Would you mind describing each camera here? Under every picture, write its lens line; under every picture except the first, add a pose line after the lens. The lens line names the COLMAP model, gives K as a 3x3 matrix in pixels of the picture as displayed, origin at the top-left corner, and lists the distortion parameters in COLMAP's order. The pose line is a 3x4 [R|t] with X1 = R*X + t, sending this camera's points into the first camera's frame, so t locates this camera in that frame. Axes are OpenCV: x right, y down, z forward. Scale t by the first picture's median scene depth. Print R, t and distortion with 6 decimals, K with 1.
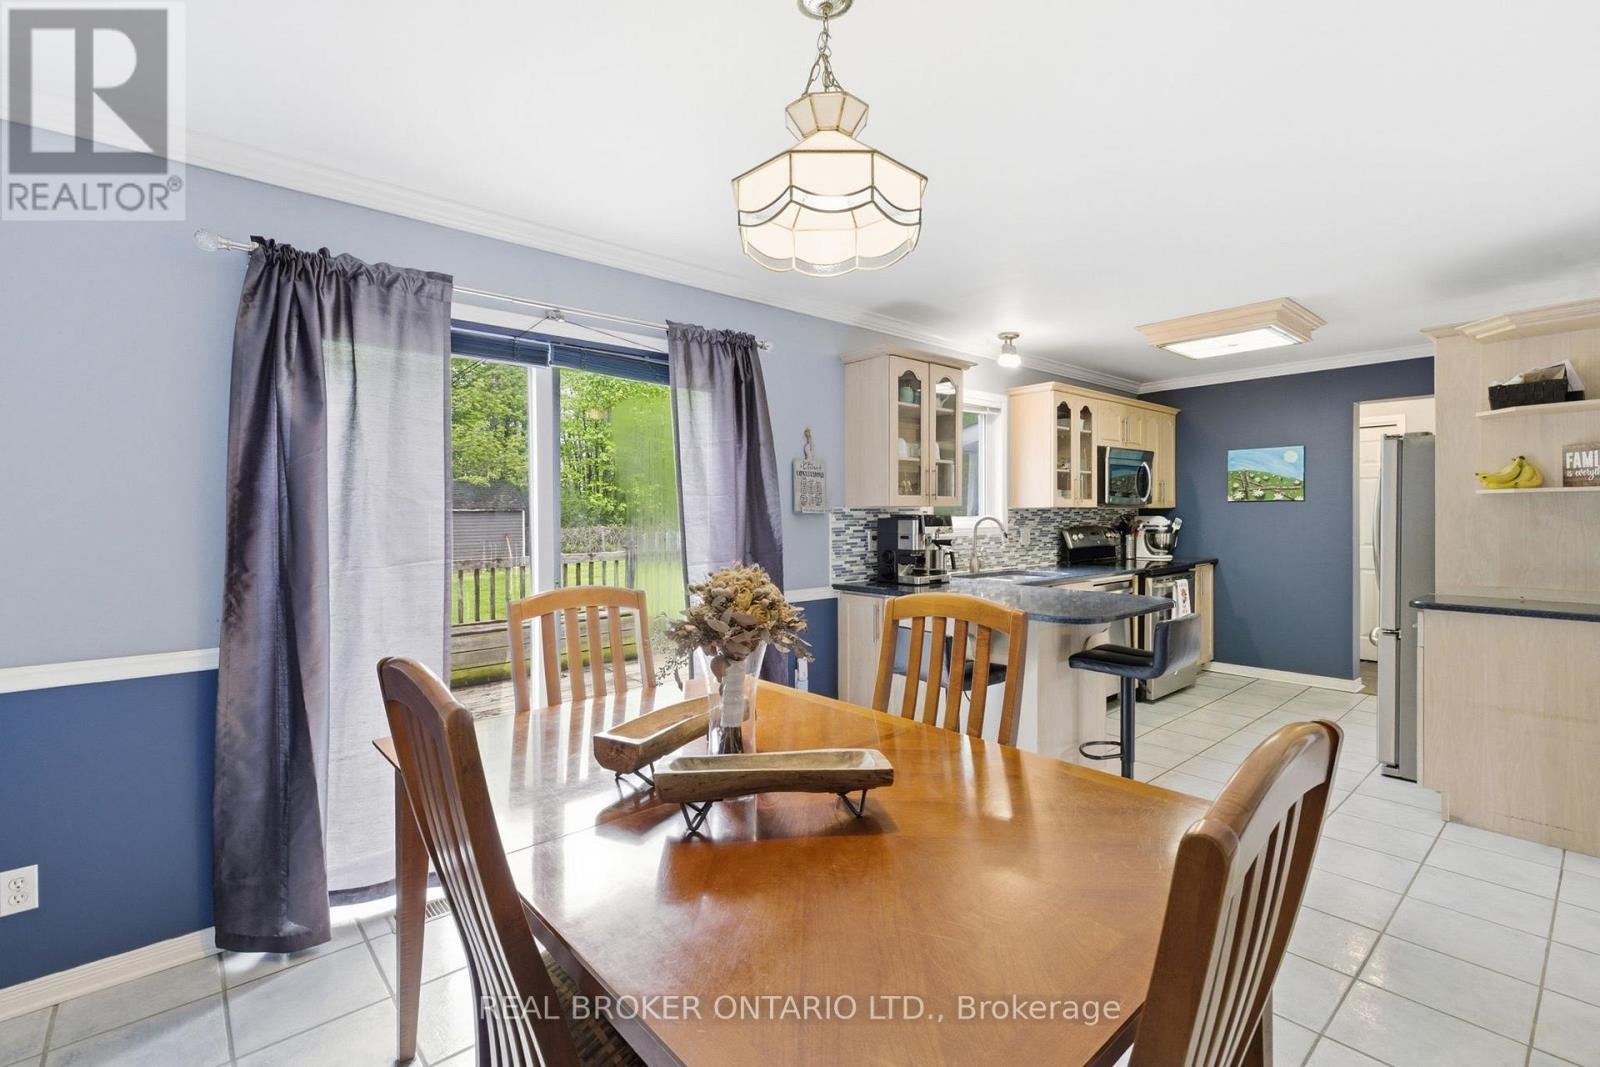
lens RADIAL K [[729.4, 0, 786.6], [0, 729.4, 518.8], [0, 0, 1]] dist [0.002981, 0.000320]
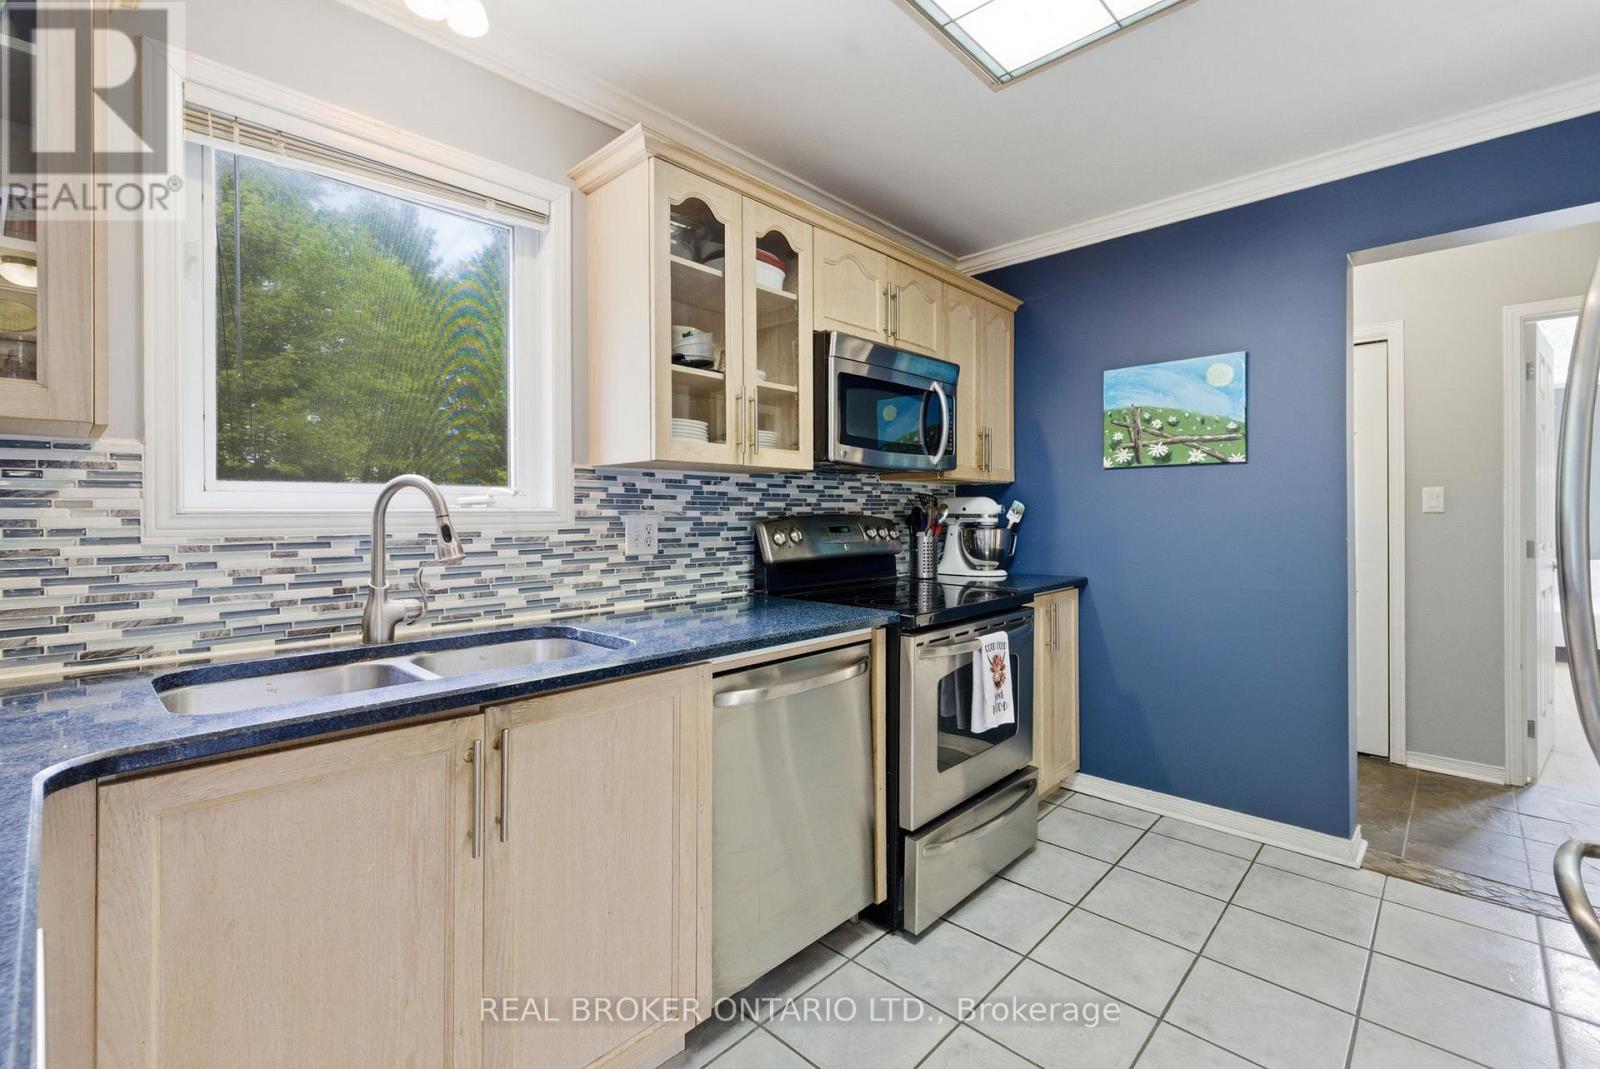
lens RADIAL K [[700.3, 0, 792.1], [0, 700.3, 510.1], [0, 0, 1]] dist [0.004065, 0.000092]
pose [[0.995863, 0.001973, 0.090842, 0.389501], [-0.000809, 0.999917, -0.012841, 0.014902], [-0.090860, 0.012714, 0.995783, 0.602485]]
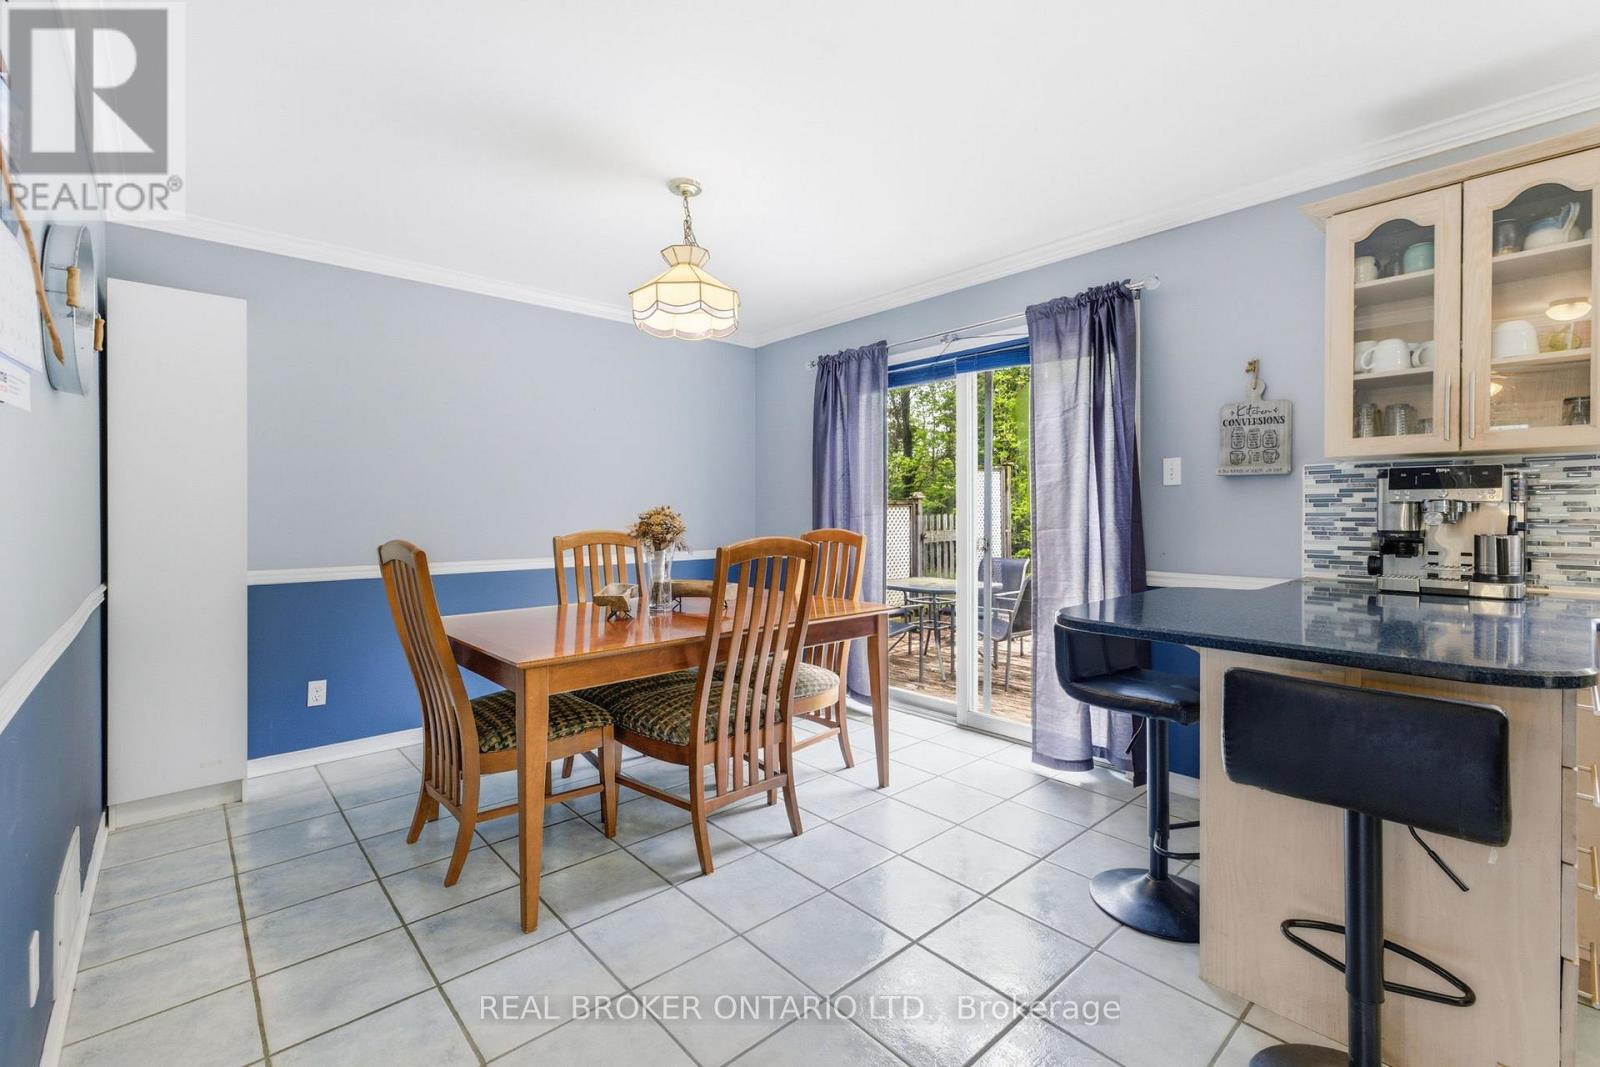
lens RADIAL K [[693.3, 0, 800.9], [0, 693.3, 517.7], [0, 0, 1]] dist [0.000344, 0.000064]
pose [[0.015211, 0.013045, -0.999799, 0.550147], [-0.005209, 0.999902, 0.012967, 0.021765], [0.999871, 0.005011, 0.015277, 0.402498]]
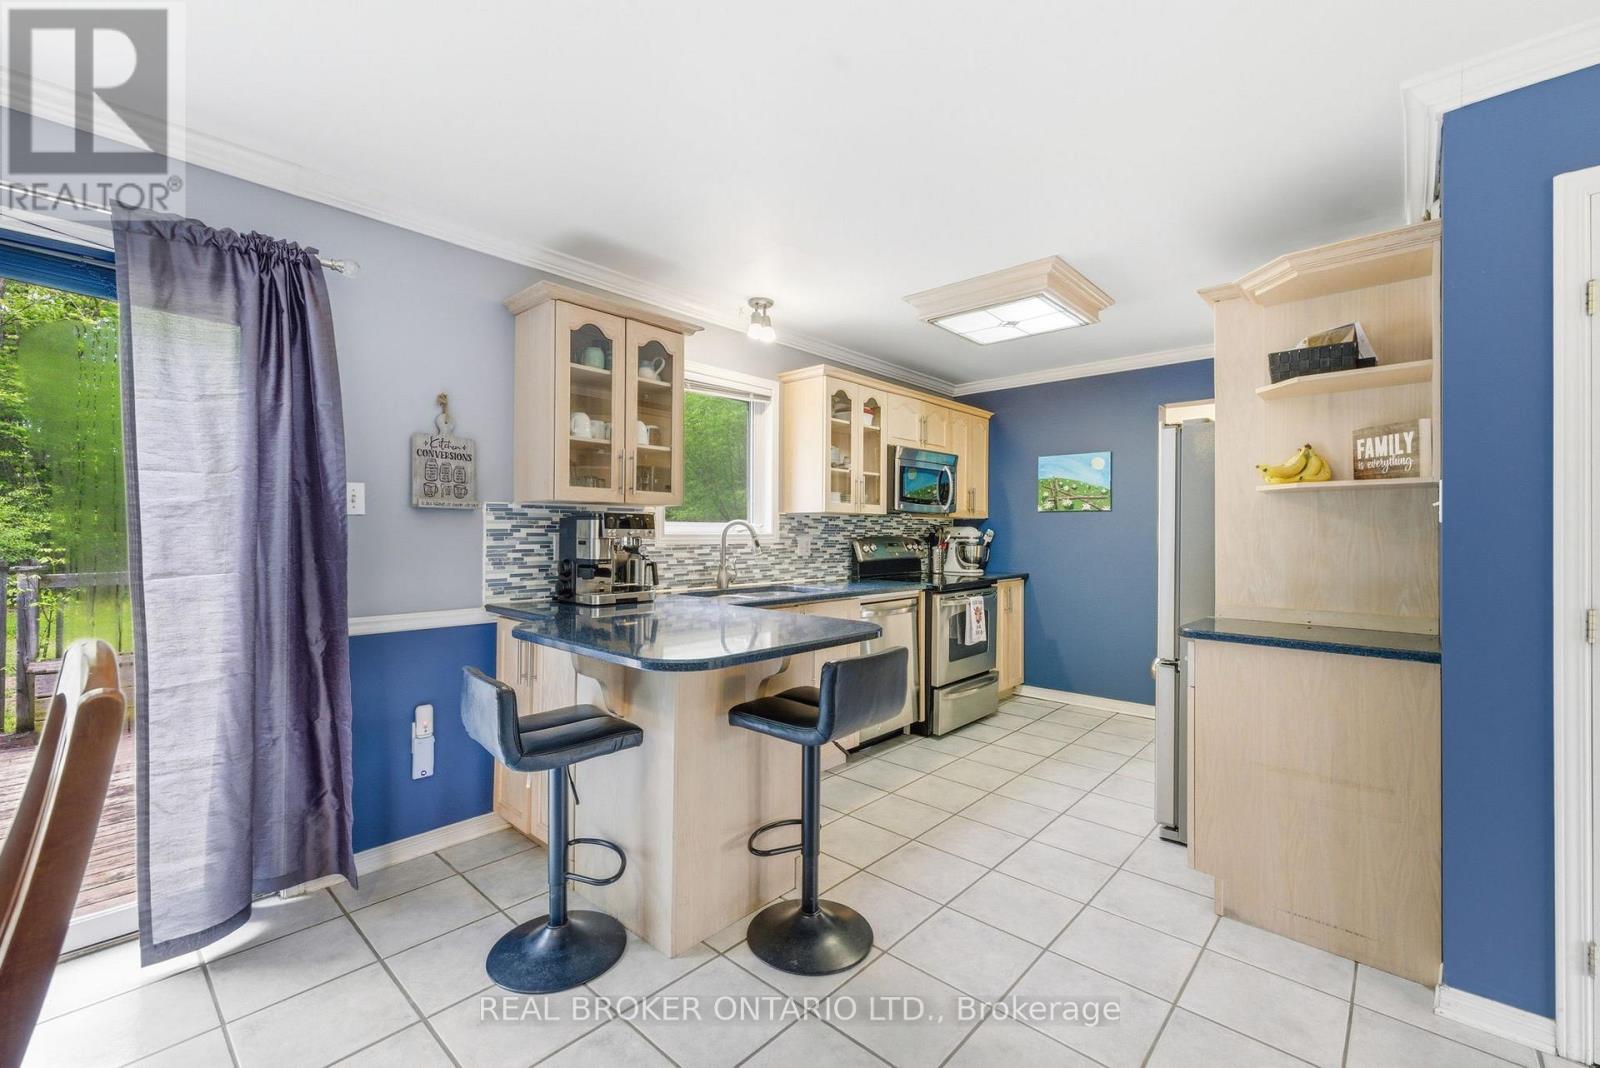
lens RADIAL K [[678.0, 0, 795.0], [0, 678.0, 523.9], [0, 0, 1]] dist [0.002310, -0.000888]
pose [[0.993437, 0.012267, 0.113722, 0.232133], [-0.010139, 0.999763, -0.019276, 0.013351], [-0.113931, 0.017996, 0.993326, 0.209559]]
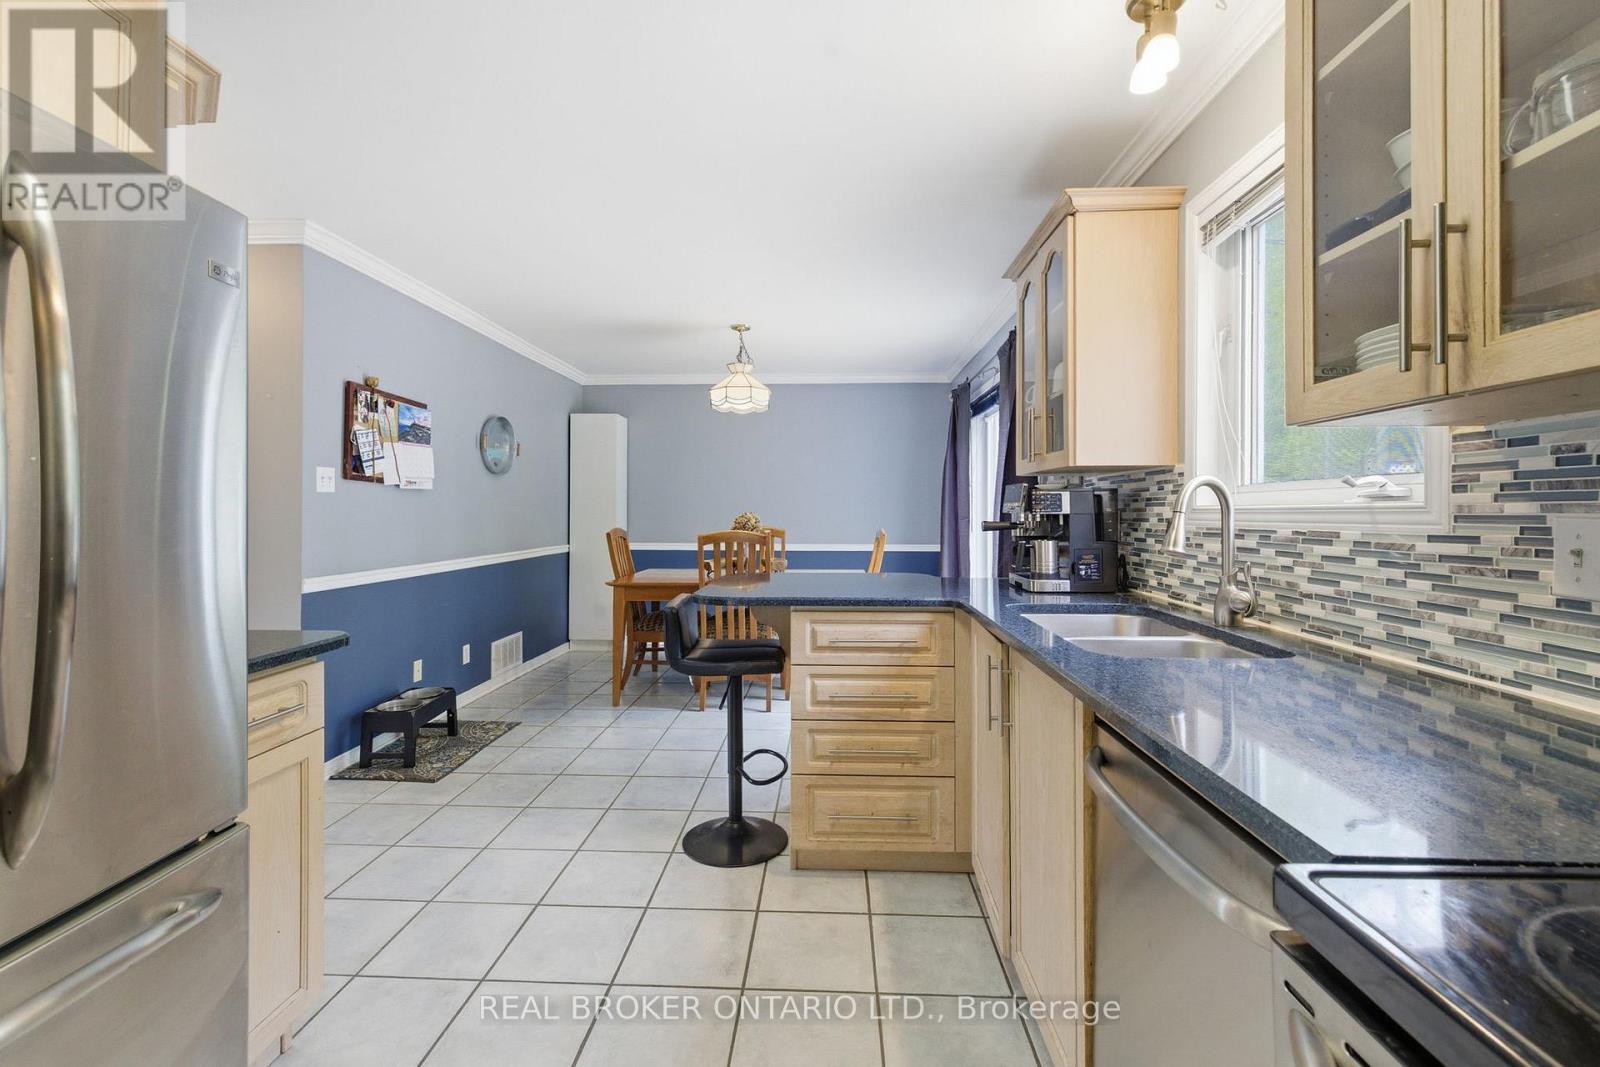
lens RADIAL K [[691.5, 0, 800.0], [0, 691.5, 508.4], [0, 0, 1]] dist [0.001007, -0.000804]
pose [[-0.690135, 0.001122, -0.723680, 0.623497], [-0.002061, 0.999992, 0.003516, 0.011097], [0.723677, 0.003918, -0.690127, 1.003649]]
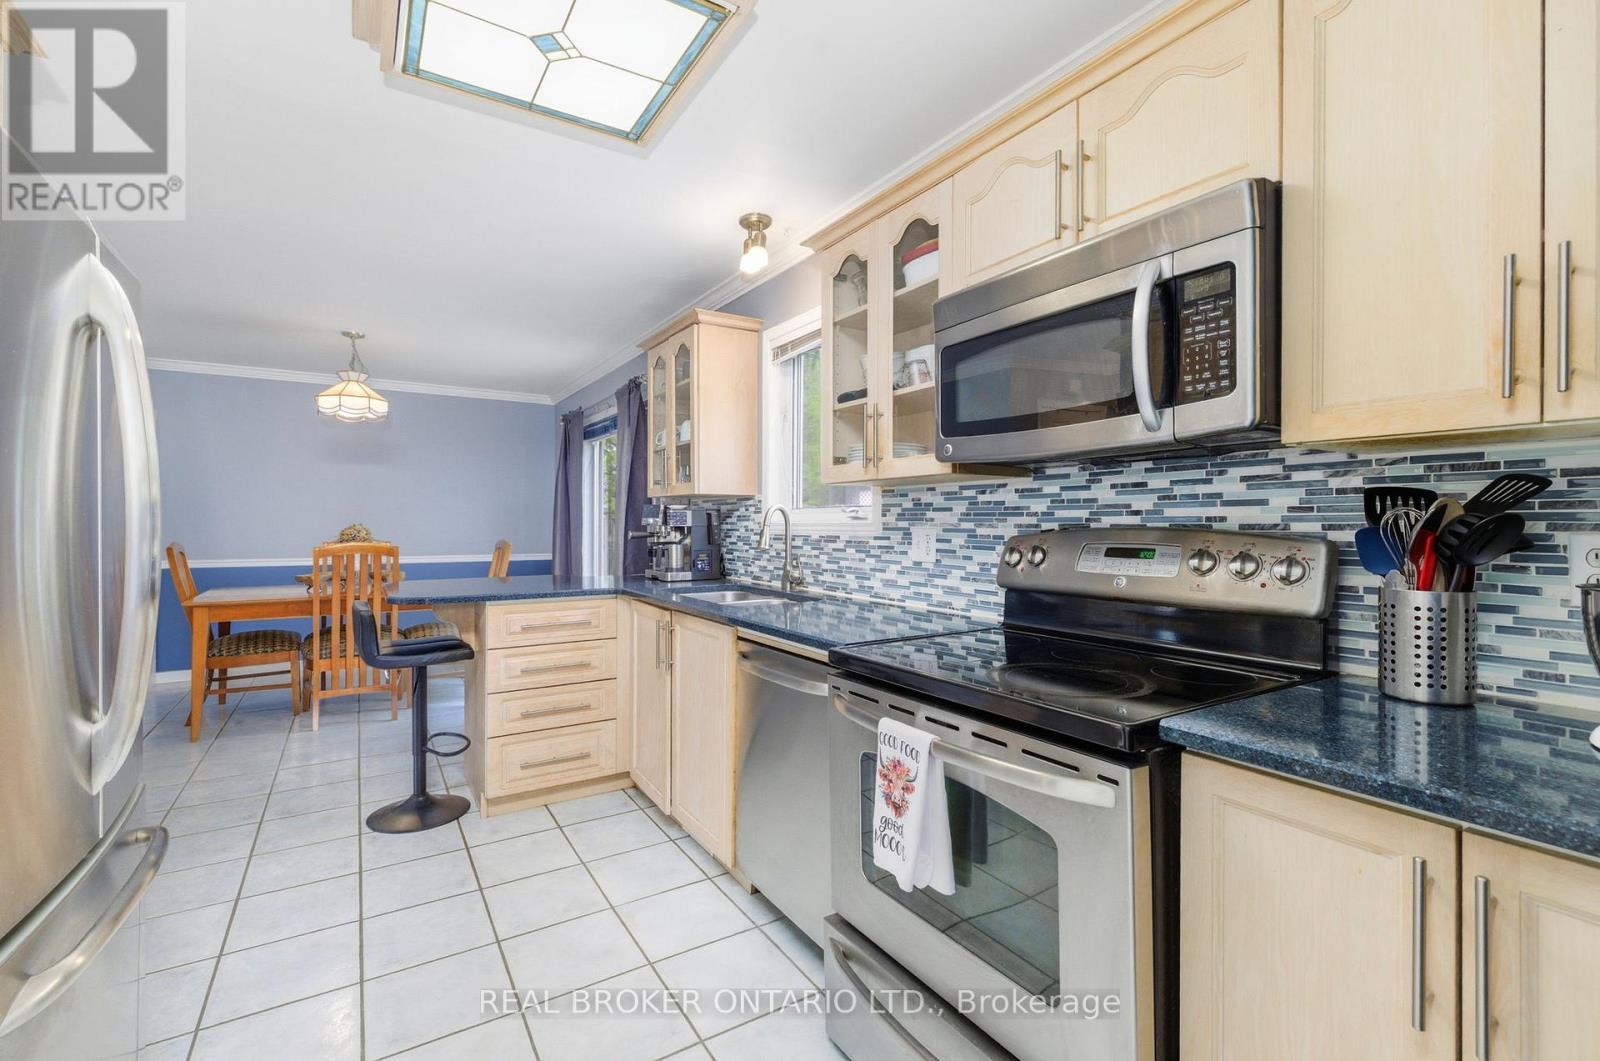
lens RADIAL K [[694.4, 0, 800.0], [0, 694.4, 530.5], [0, 0, 1]] dist [0.001662, 0.000017]
pose [[-0.145275, 0.015566, -0.989269, 0.810133], [-0.008019, 0.999825, 0.016910, 0.008169], [0.989359, 0.010389, -0.145124, 1.016283]]
